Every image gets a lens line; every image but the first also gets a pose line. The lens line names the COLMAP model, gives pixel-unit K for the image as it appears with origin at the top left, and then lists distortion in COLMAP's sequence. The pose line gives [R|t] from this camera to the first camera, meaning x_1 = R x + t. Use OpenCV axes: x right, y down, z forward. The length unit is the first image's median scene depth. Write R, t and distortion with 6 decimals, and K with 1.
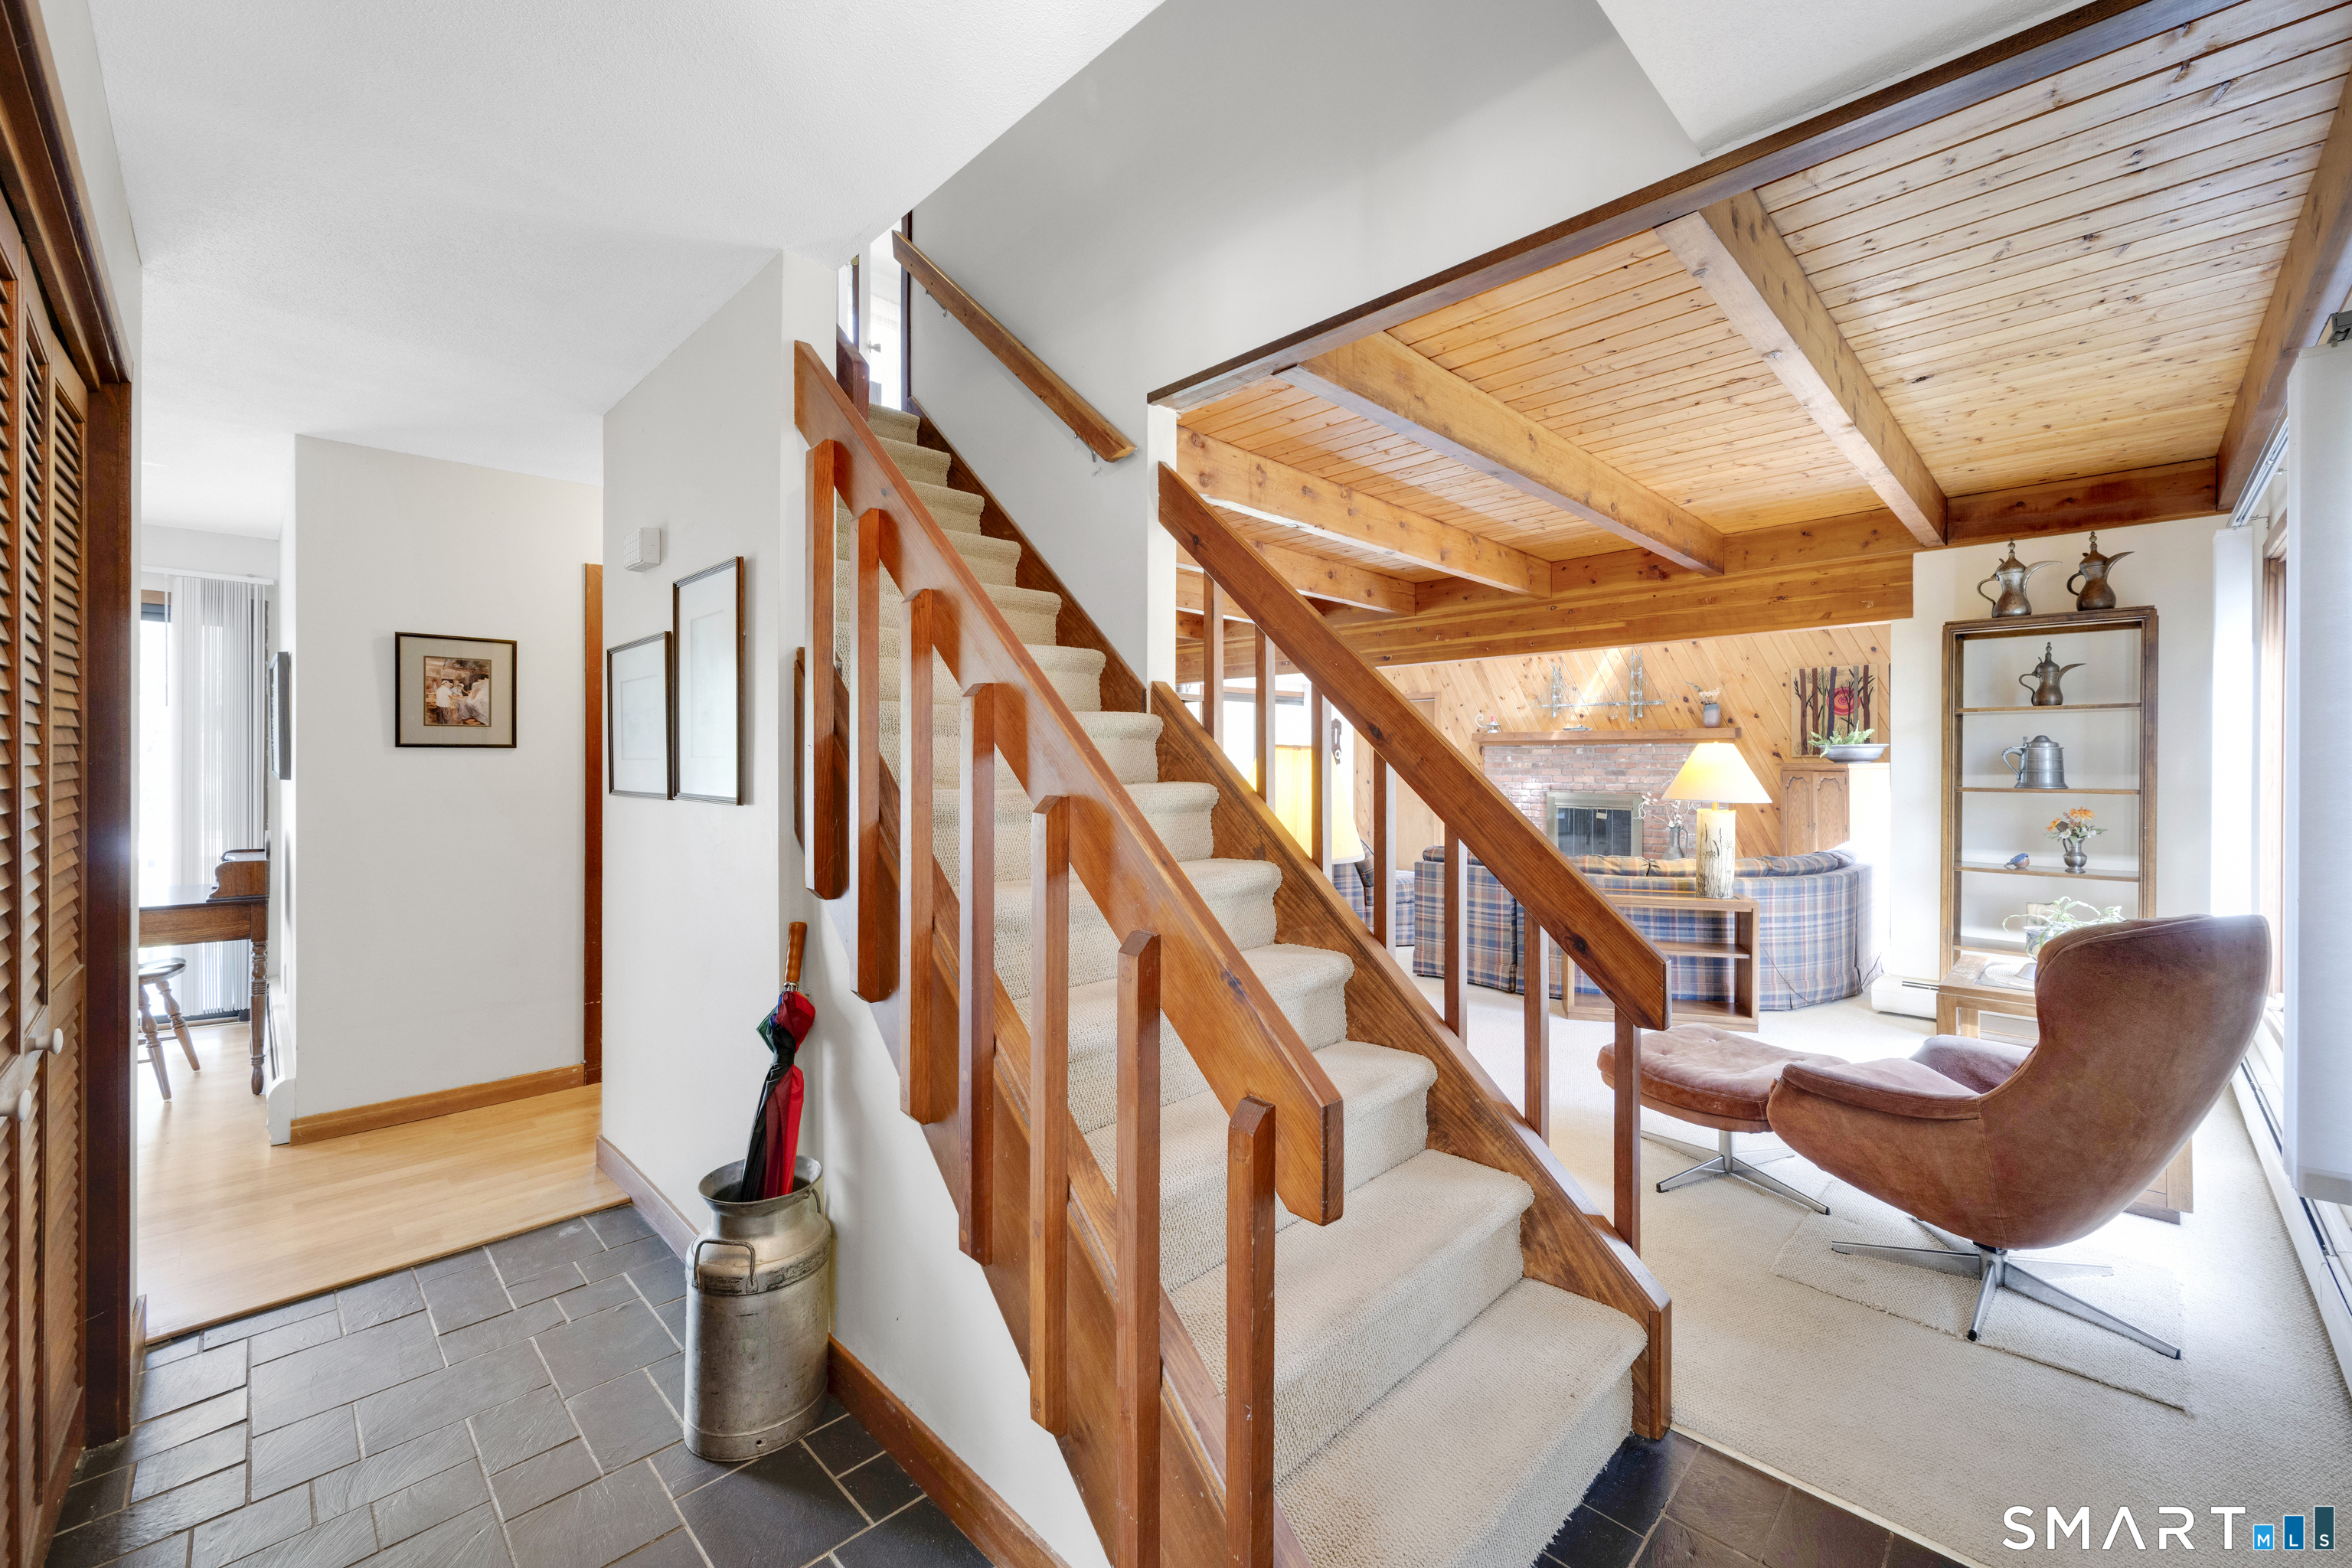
lens RADIAL K [[928.8, 0, 1184.0], [0, 928.8, 762.5], [0, 0, 1]] dist [-0.000932, -0.000032]
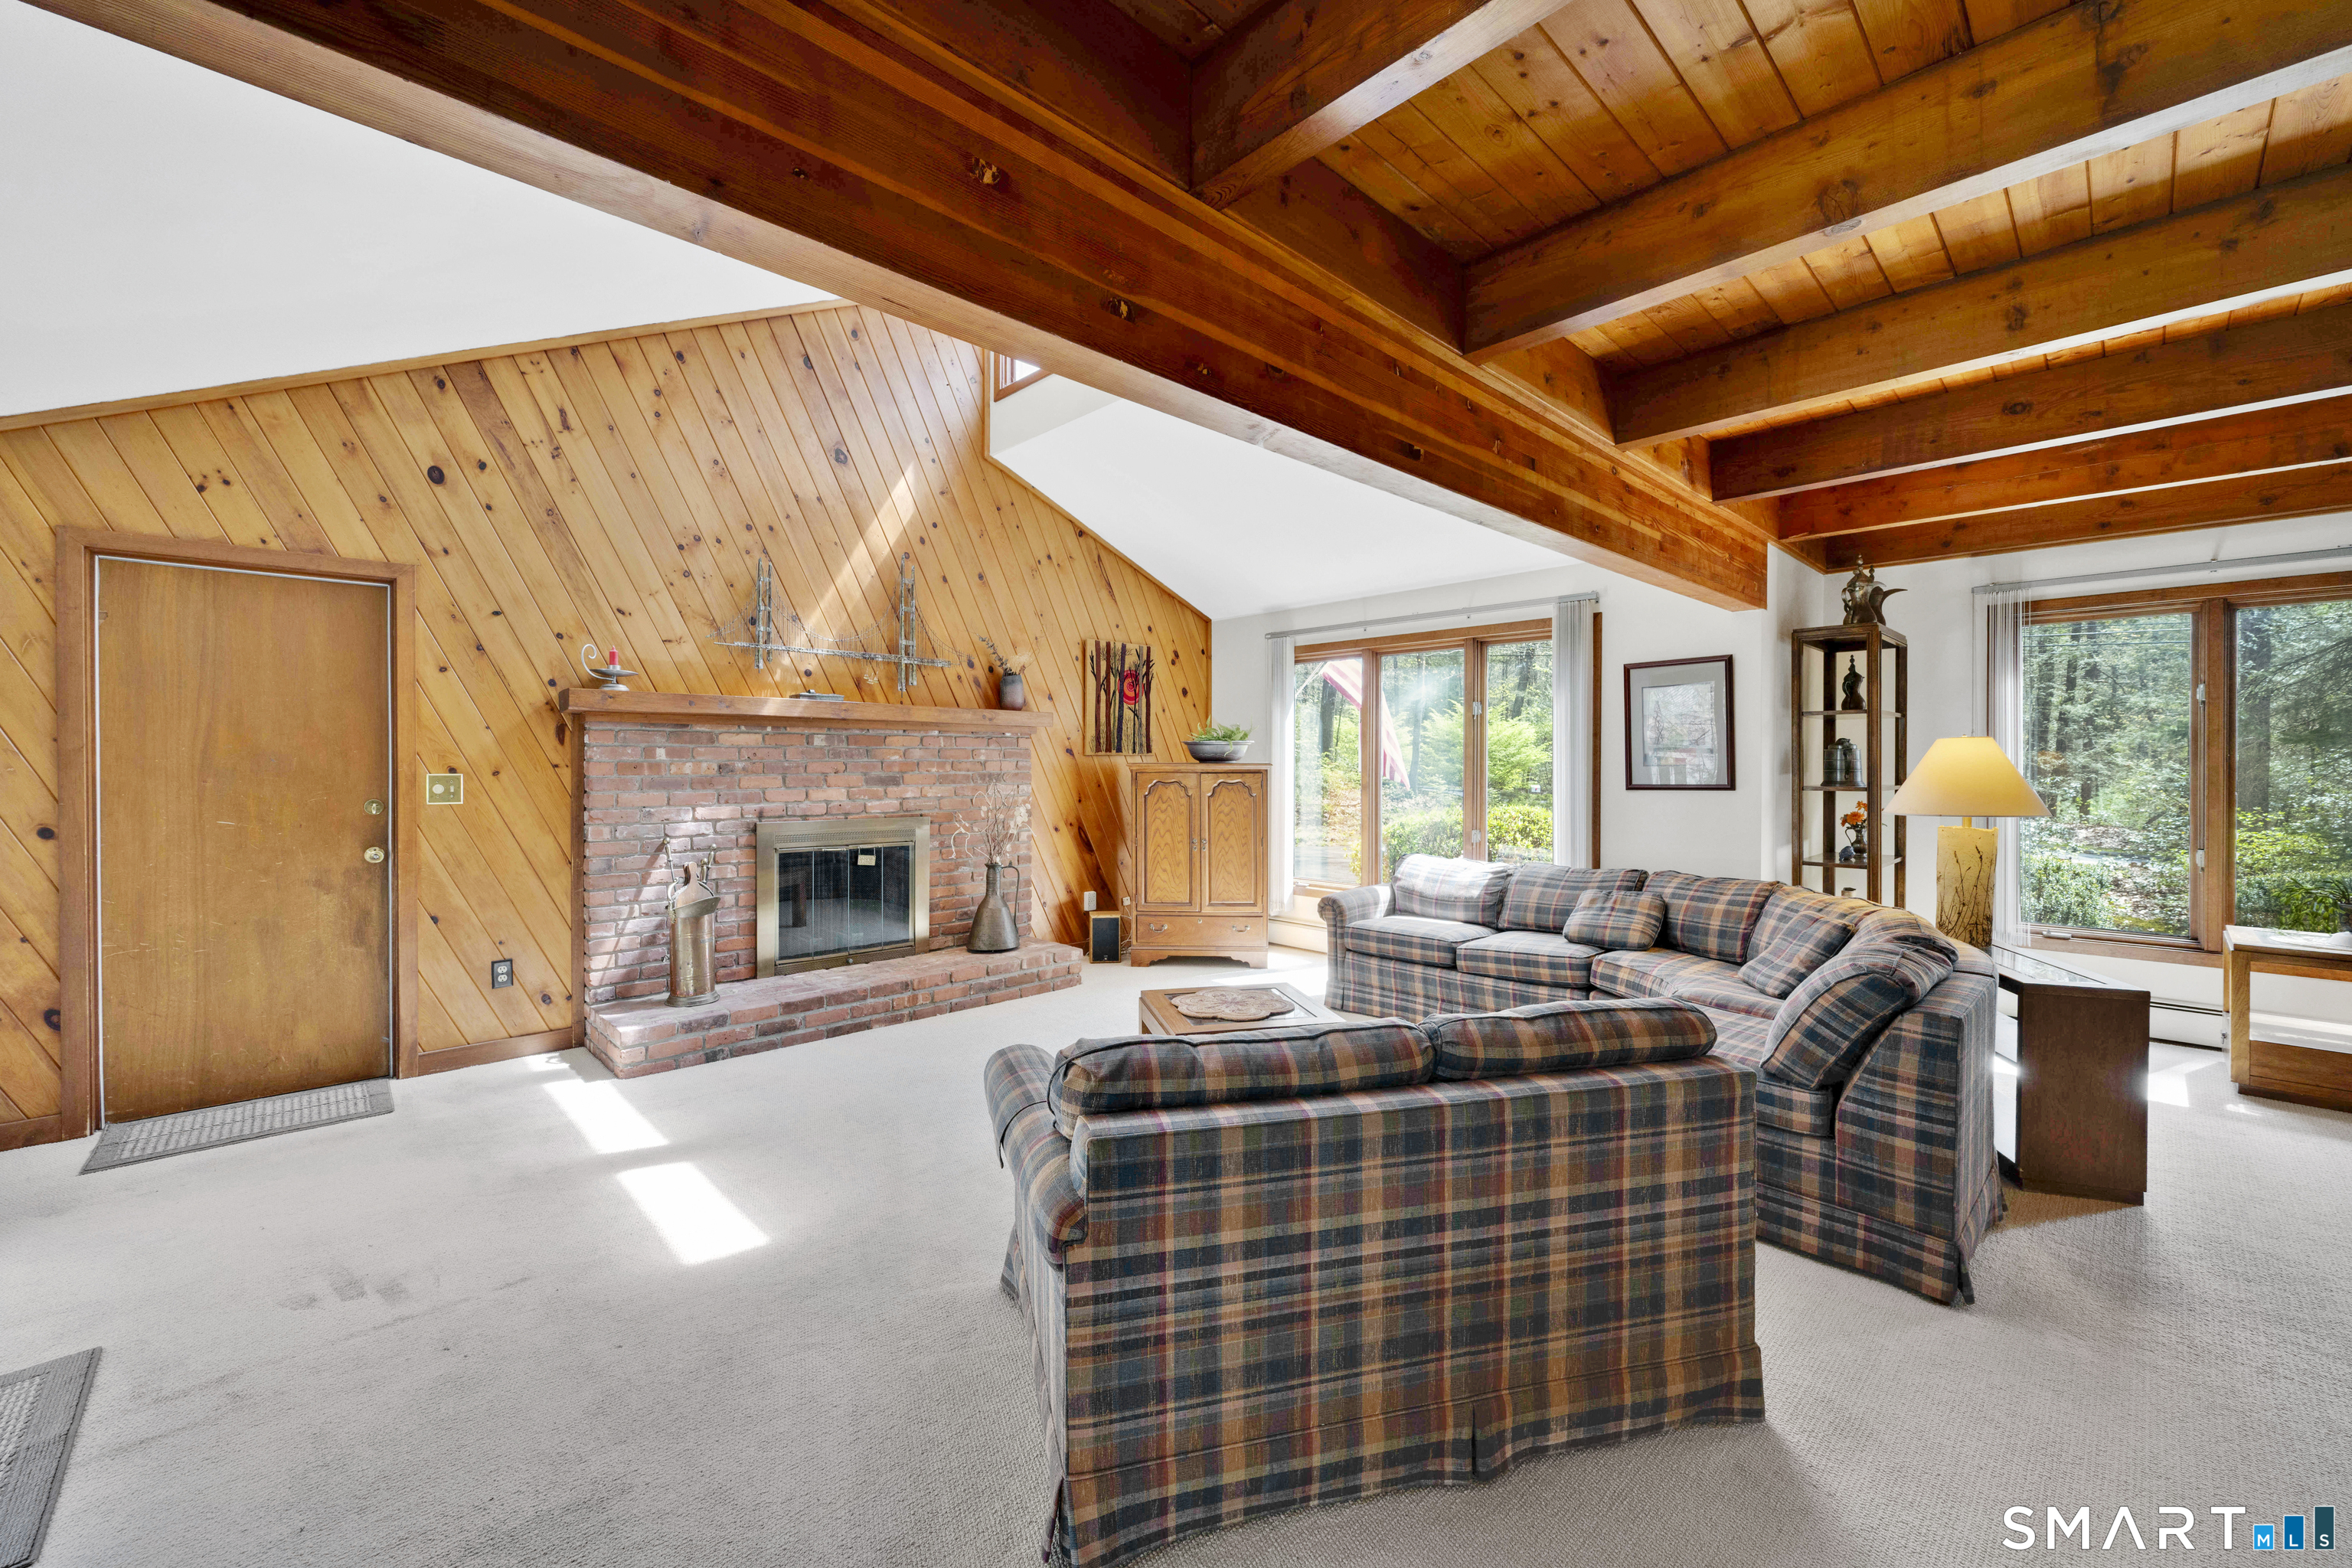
lens RADIAL K [[928.8, 0, 1254.0], [0, 928.8, 771.6], [0, 0, 1]] dist [-0.000932, -0.000032]
pose [[-0.000785, -0.008840, 0.999961, -0.197601], [0.003585, 0.999954, 0.008842, 0.002965], [-0.999993, 0.003592, -0.000754, 1.618514]]
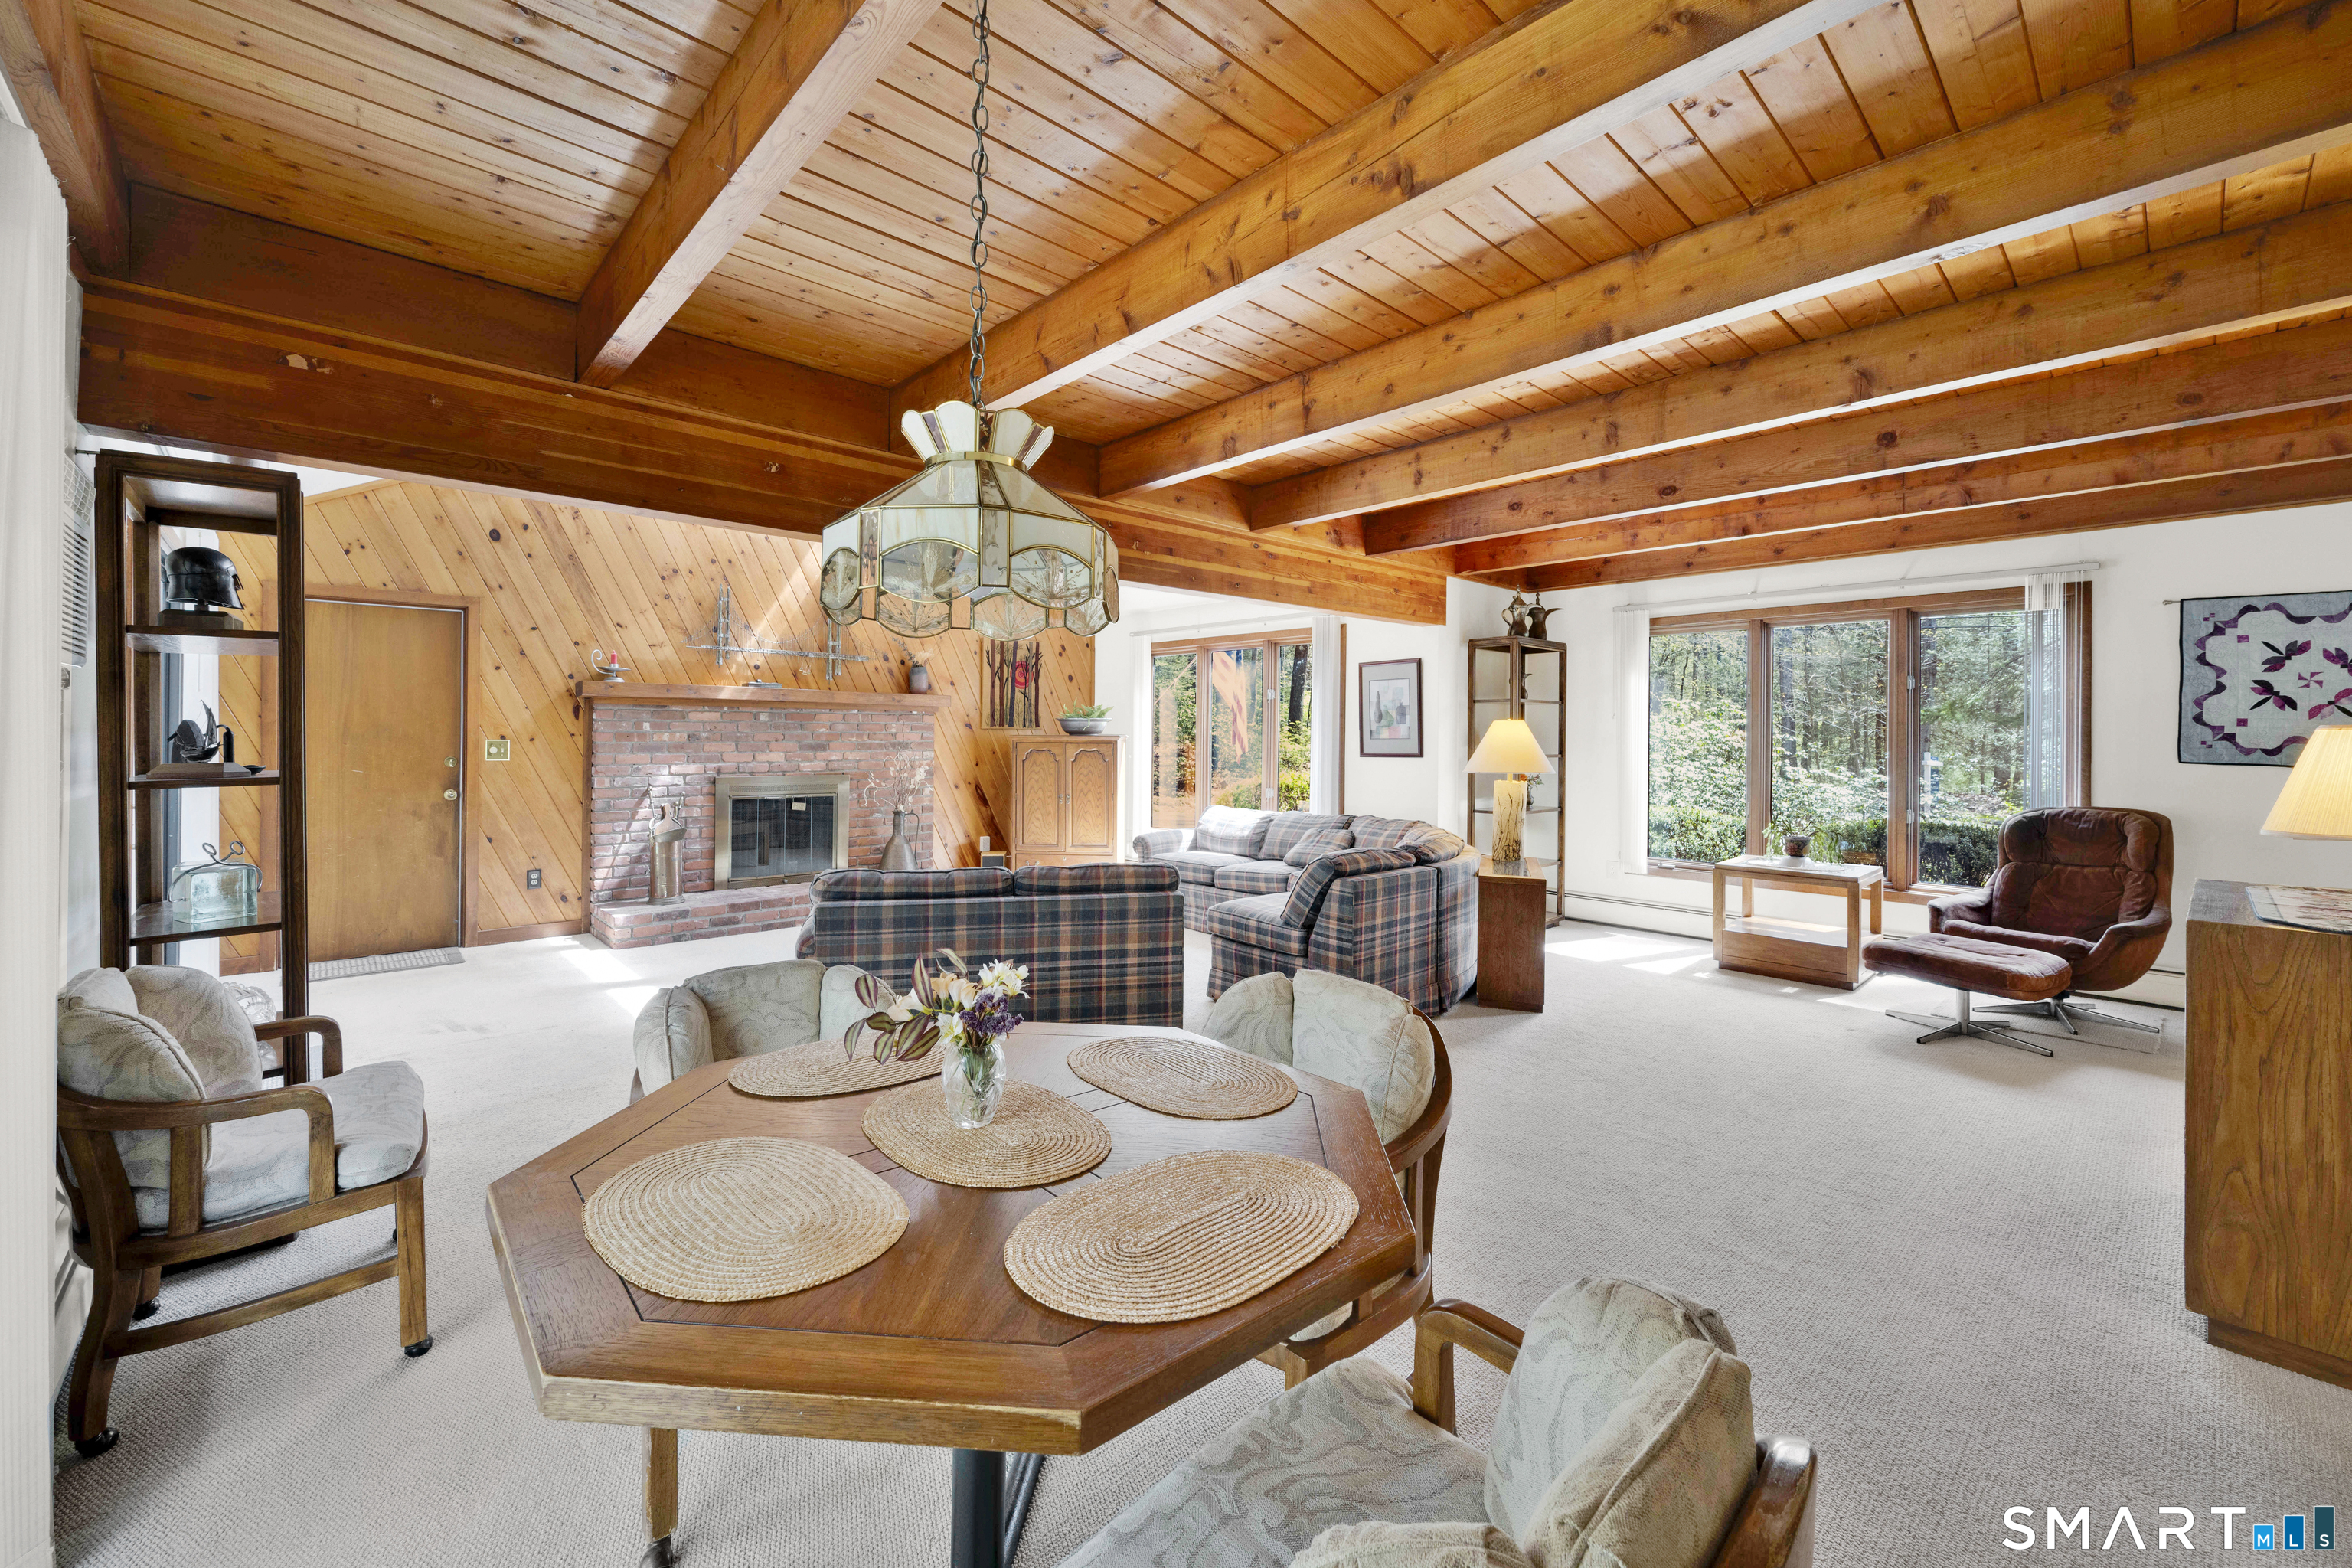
lens RADIAL K [[928.8, 0, 1235.2], [0, 928.8, 734.2], [0, 0, 1]] dist [-0.000932, -0.000032]
pose [[0.020589, 0.002839, 0.999784, -0.571481], [-0.001913, 0.999994, -0.002801, 0.004032], [-0.999786, -0.001855, 0.020594, 1.345200]]
